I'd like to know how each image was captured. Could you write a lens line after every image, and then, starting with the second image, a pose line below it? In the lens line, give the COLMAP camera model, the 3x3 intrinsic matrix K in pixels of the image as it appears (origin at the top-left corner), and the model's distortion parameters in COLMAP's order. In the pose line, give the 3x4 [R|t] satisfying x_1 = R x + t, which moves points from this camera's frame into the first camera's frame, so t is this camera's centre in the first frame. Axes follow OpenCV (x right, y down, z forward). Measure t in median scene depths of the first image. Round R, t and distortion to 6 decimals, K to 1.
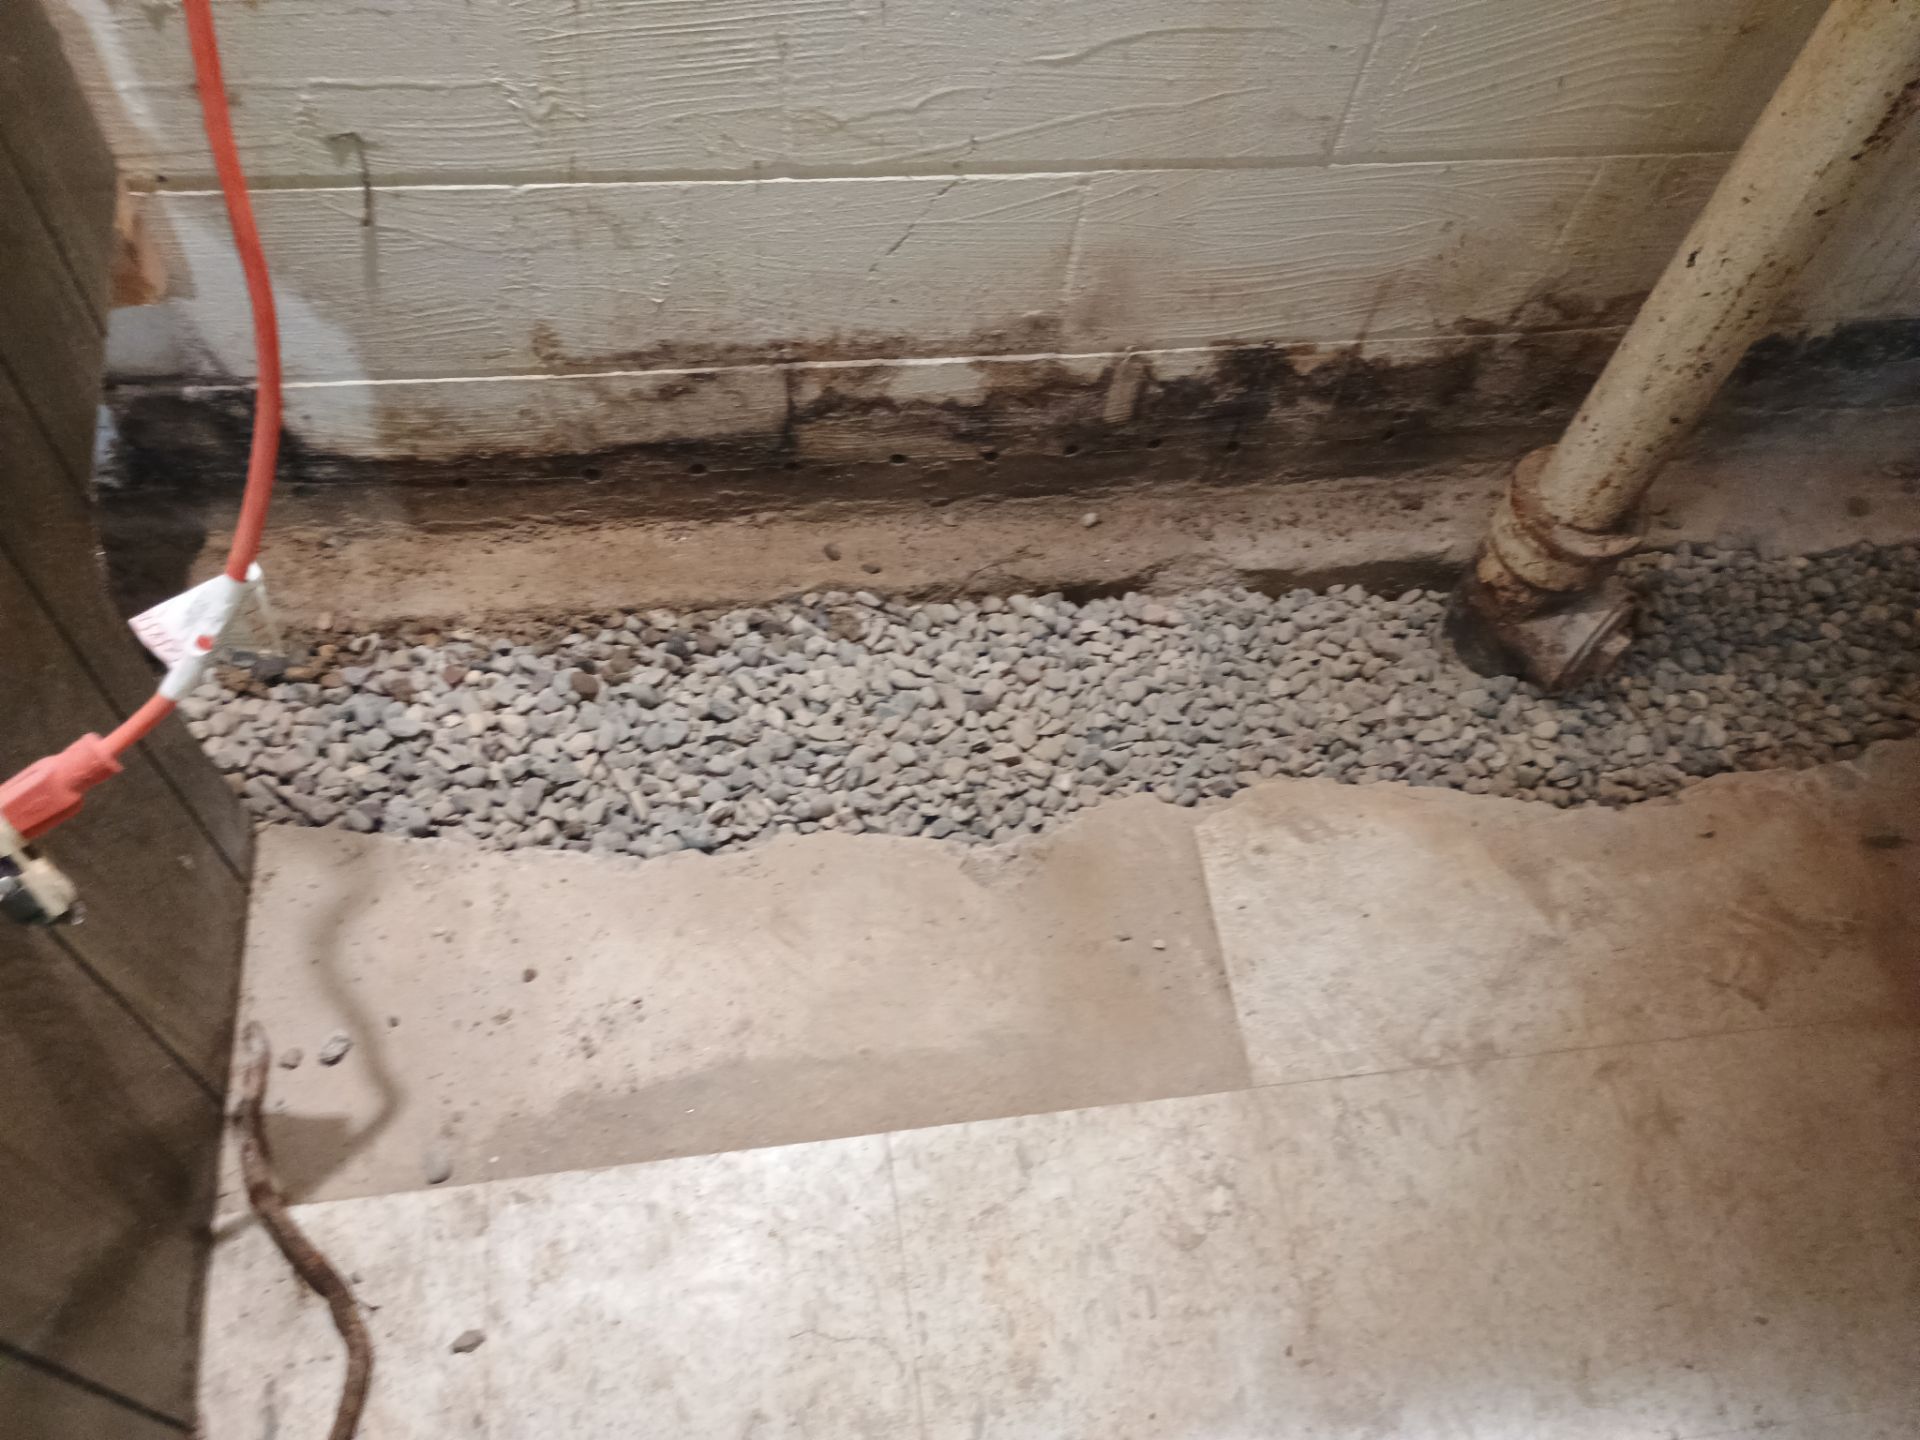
lens RADIAL K [[1669.7, 0, 962.2], [0, 1669.7, 721.9], [0, 0, 1]] dist [0.062073, -0.079520]
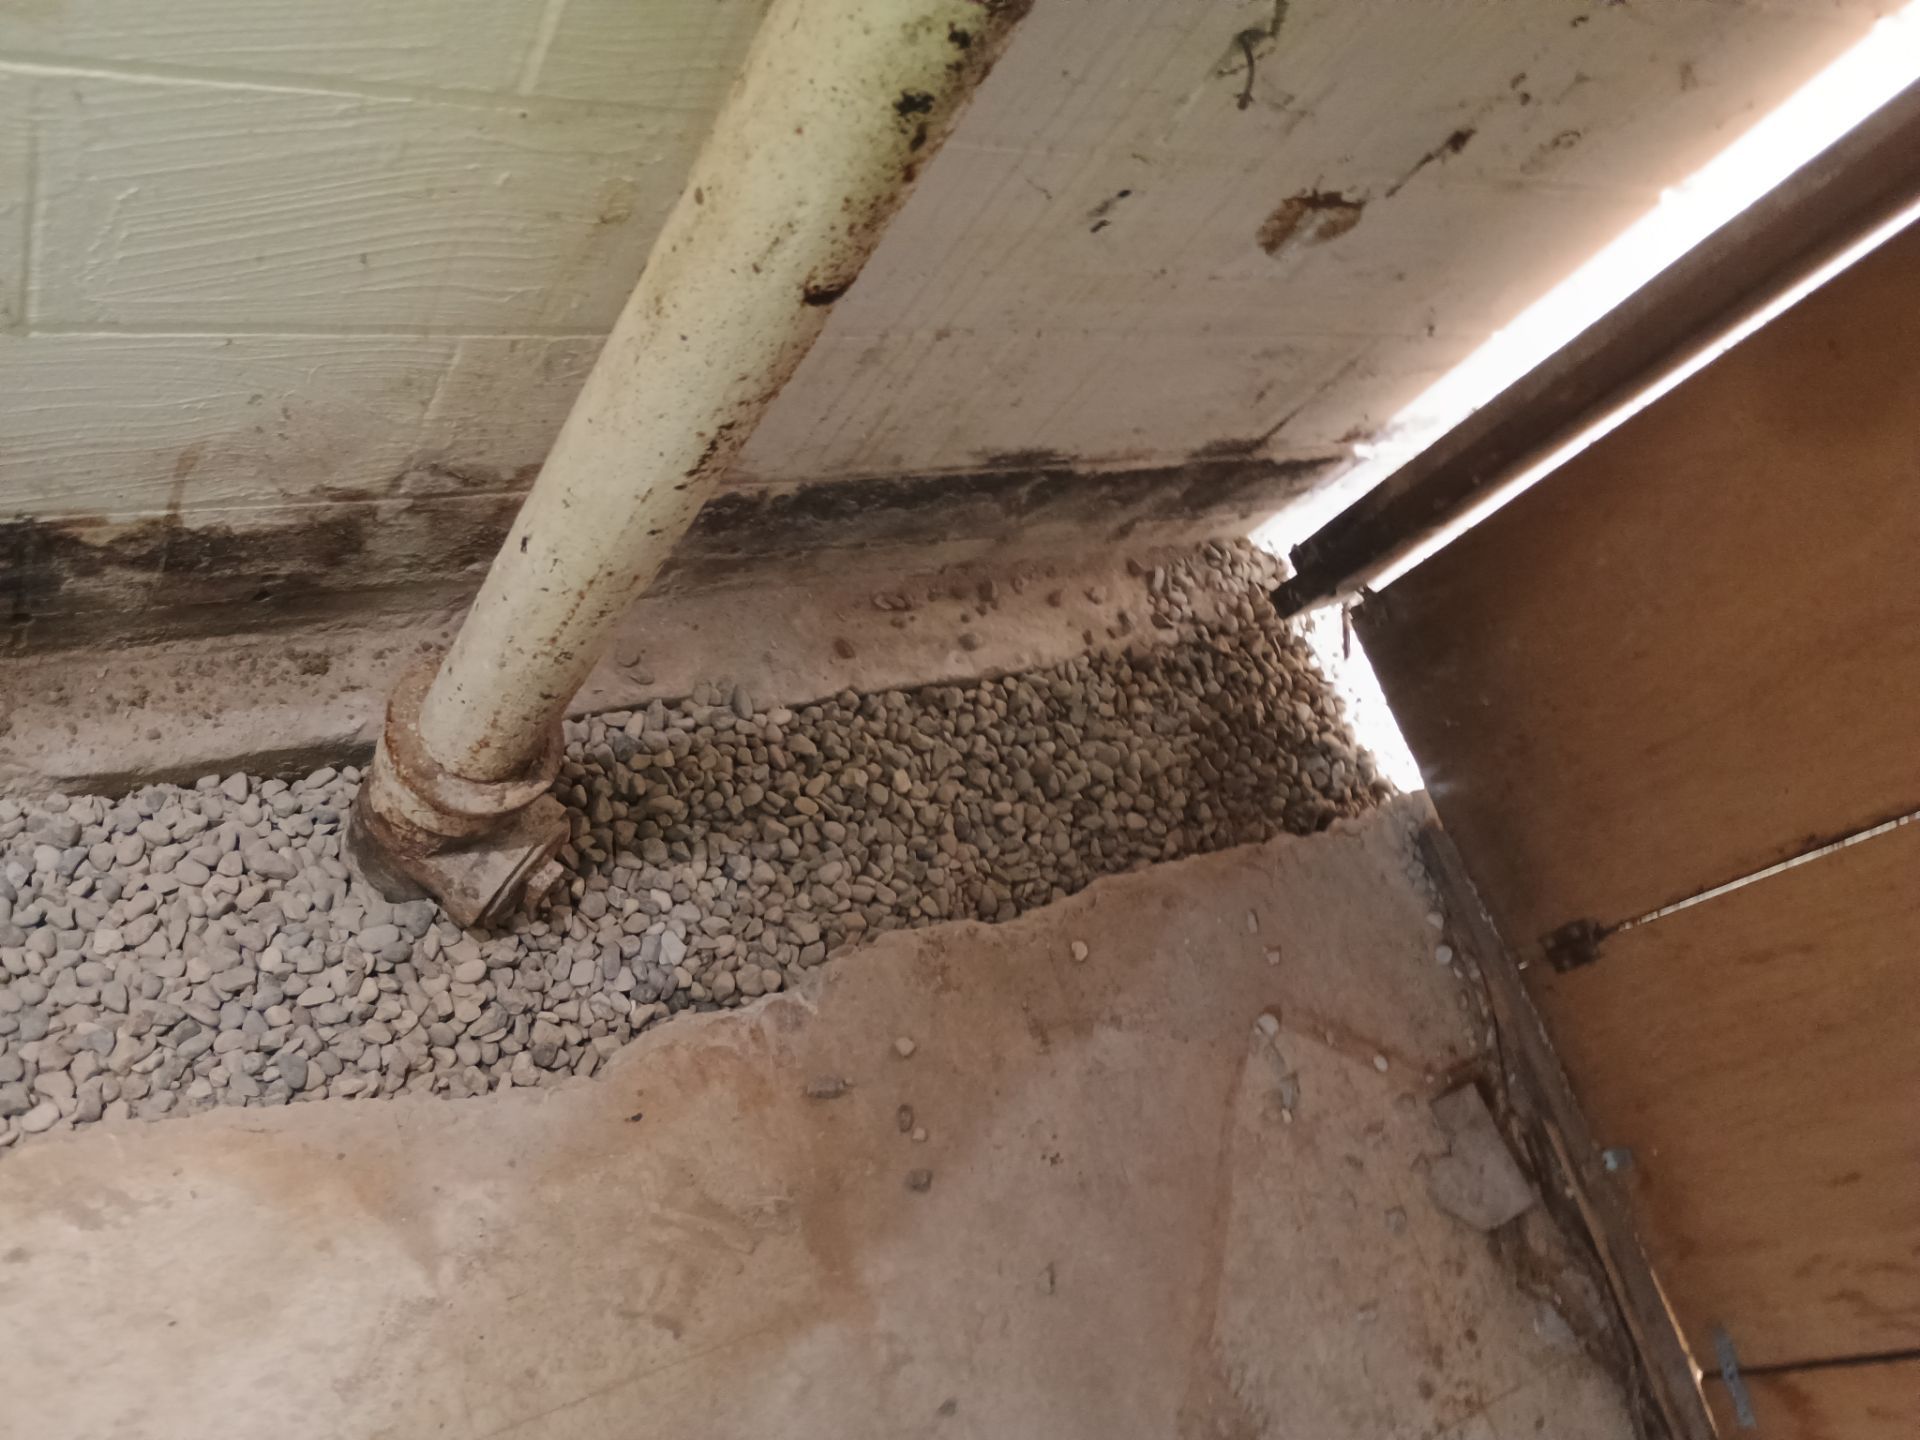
lens RADIAL K [[1669.7, 0, 1029.9], [0, 1669.7, 708.4], [0, 0, 1]] dist [0.062073, -0.079520]
pose [[0.885206, -0.044640, 0.463053, 0.216547], [-0.014675, 0.992210, 0.123706, -0.231294], [-0.464968, -0.116300, 0.877655, 0.165143]]
